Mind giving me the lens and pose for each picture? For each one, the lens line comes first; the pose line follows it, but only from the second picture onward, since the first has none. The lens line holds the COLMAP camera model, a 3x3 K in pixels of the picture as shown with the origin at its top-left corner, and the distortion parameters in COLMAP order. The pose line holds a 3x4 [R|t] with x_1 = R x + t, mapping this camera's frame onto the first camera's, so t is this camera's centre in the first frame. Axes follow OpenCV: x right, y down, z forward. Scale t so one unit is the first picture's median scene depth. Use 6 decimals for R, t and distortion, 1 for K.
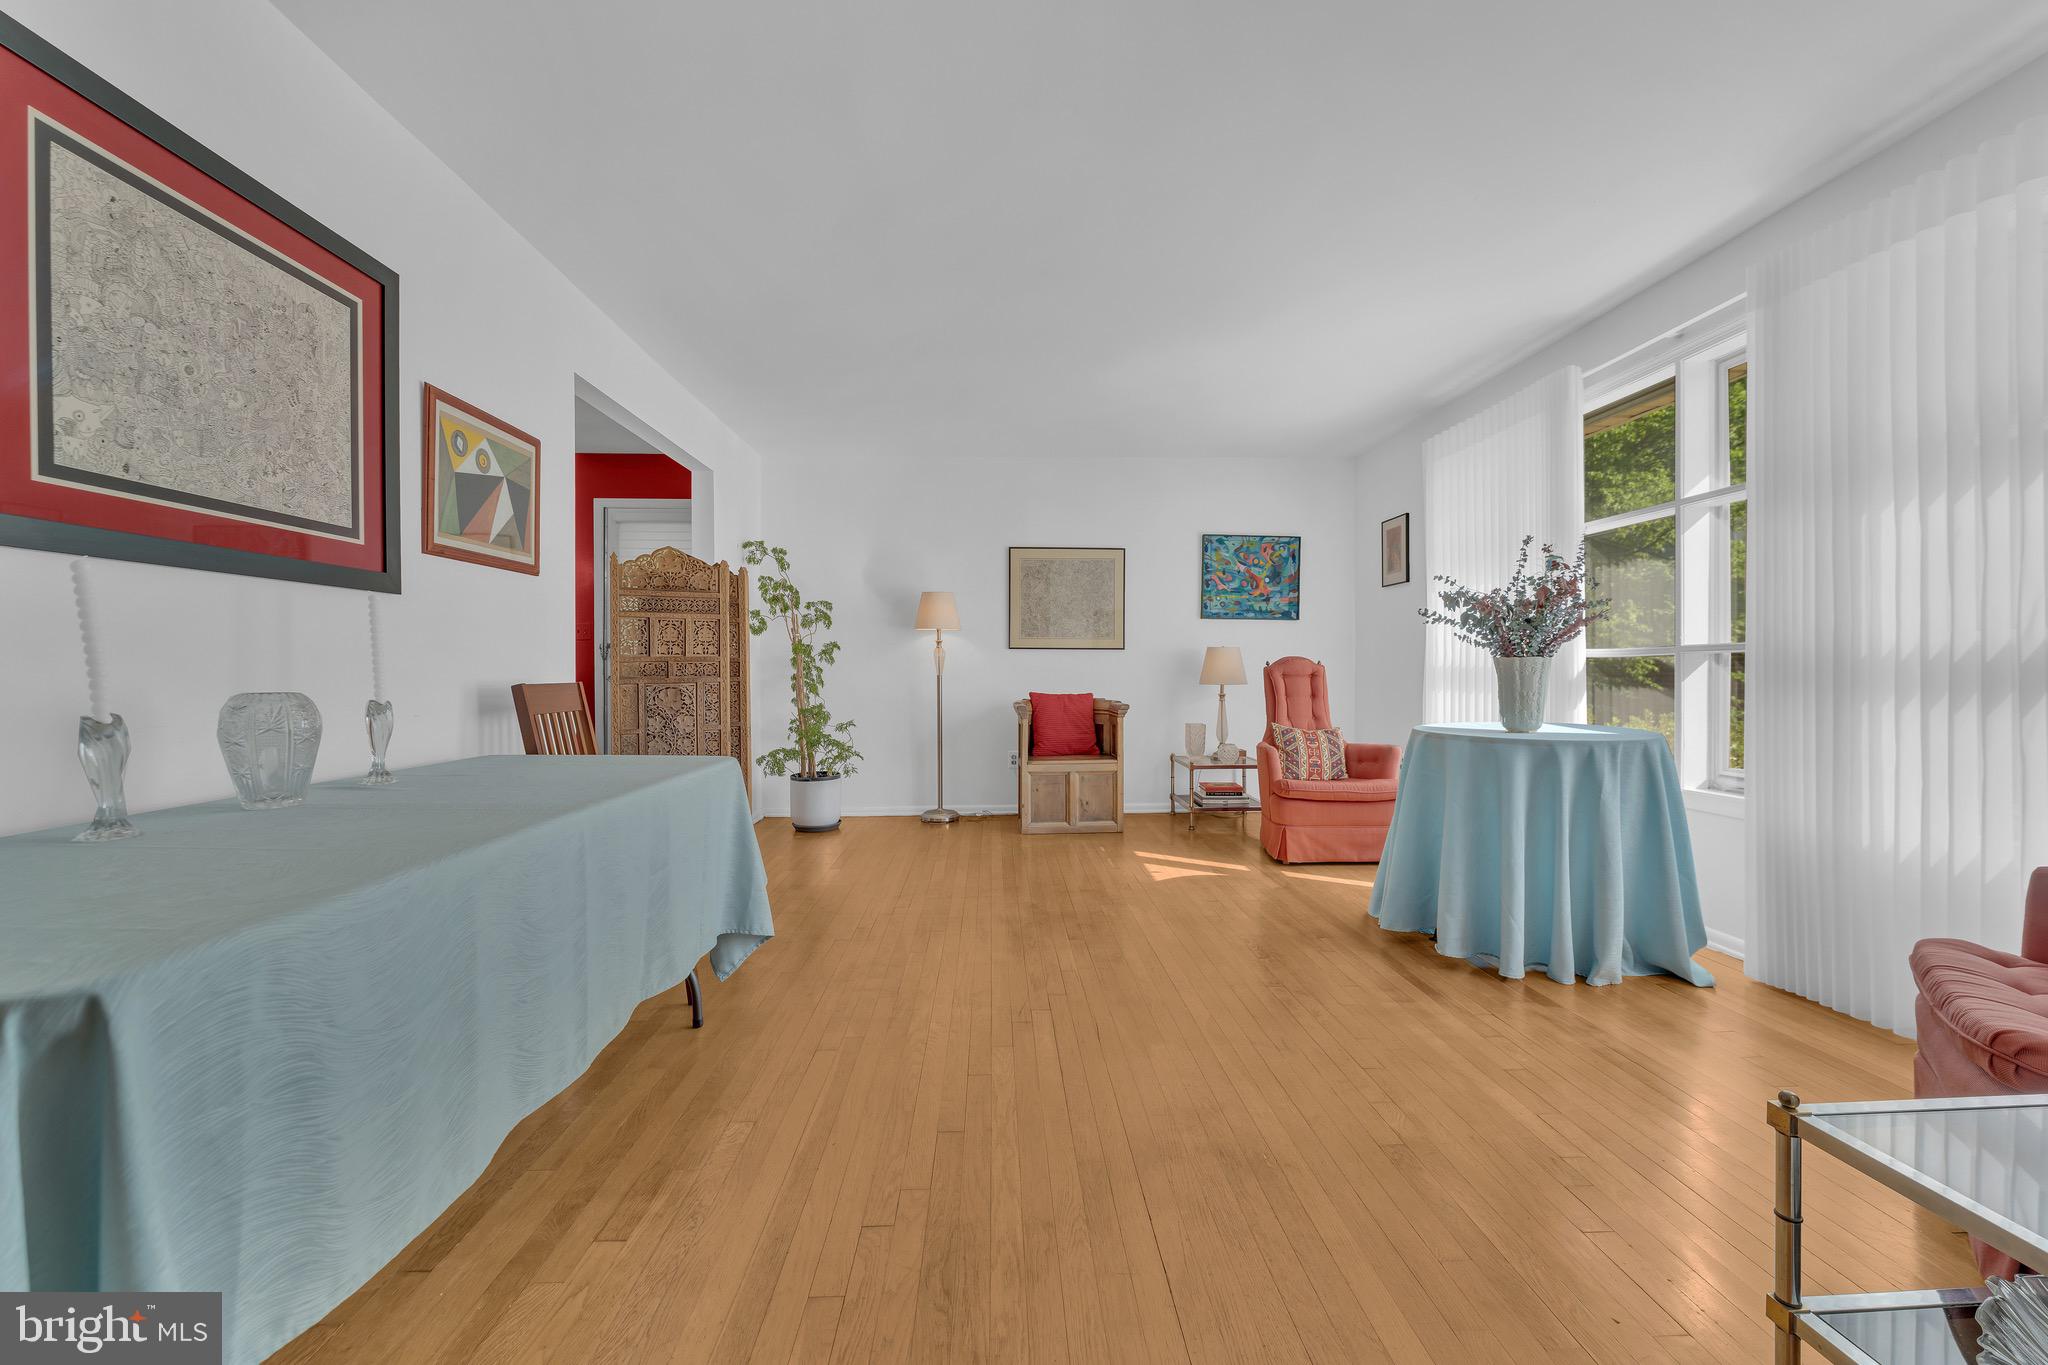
lens RADIAL K [[820.8, 0, 1029.5], [0, 820.8, 675.8], [0, 0, 1]] dist [-0.000634, -0.000184]
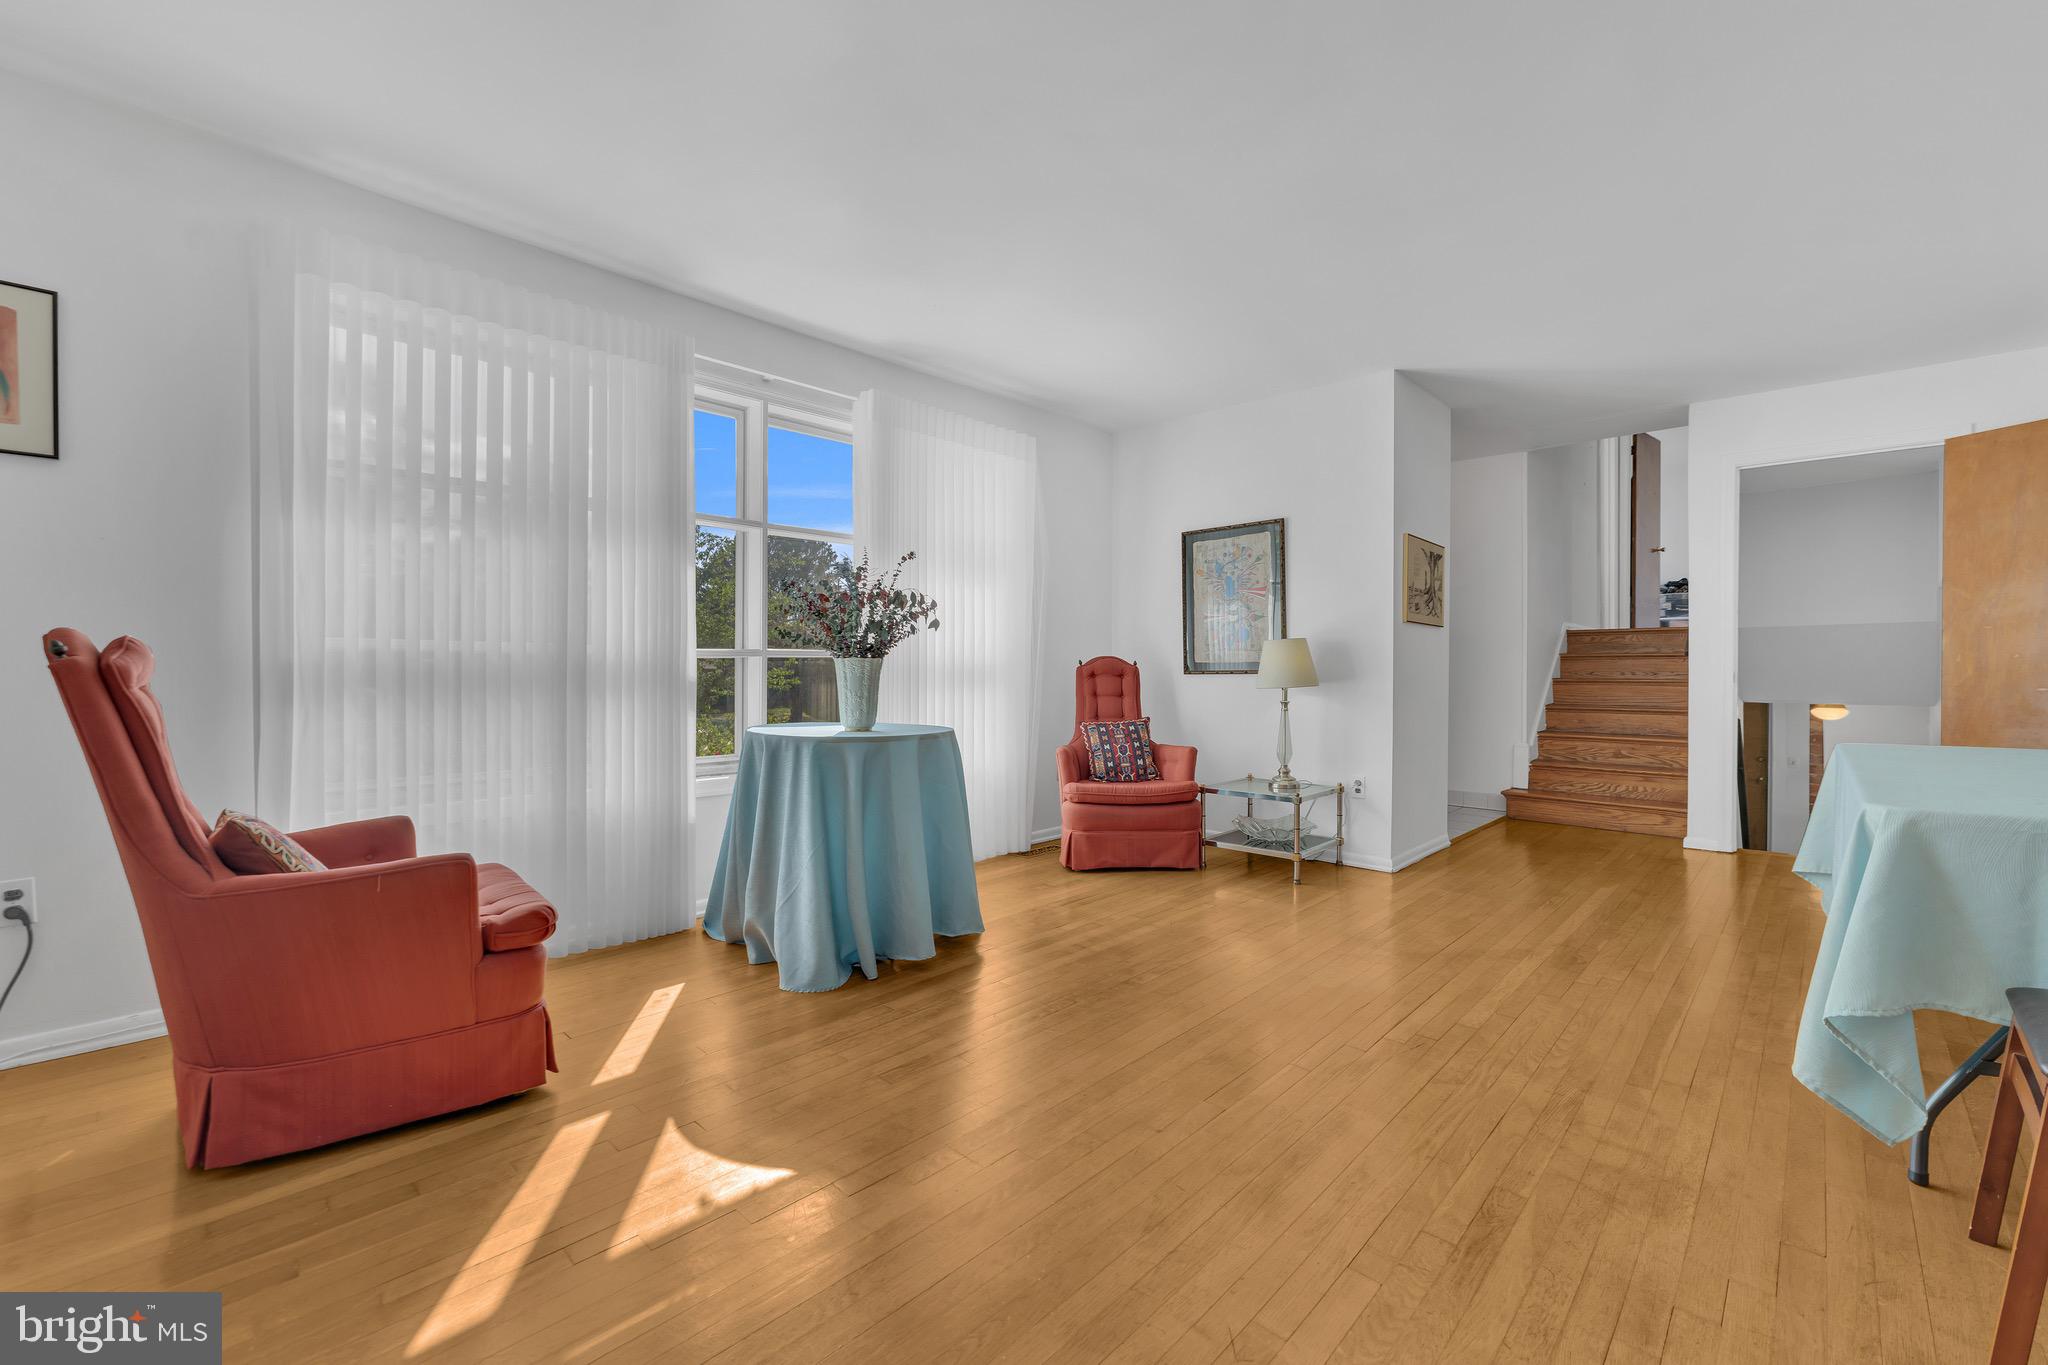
lens RADIAL K [[820.8, 0, 1027.1], [0, 820.8, 676.9], [0, 0, 1]] dist [-0.000634, -0.000184]
pose [[-0.685097, -0.000340, 0.728451, -0.372406], [0.005757, 0.999966, 0.005881, -0.005345], [-0.728429, 0.008223, -0.685072, 1.916361]]
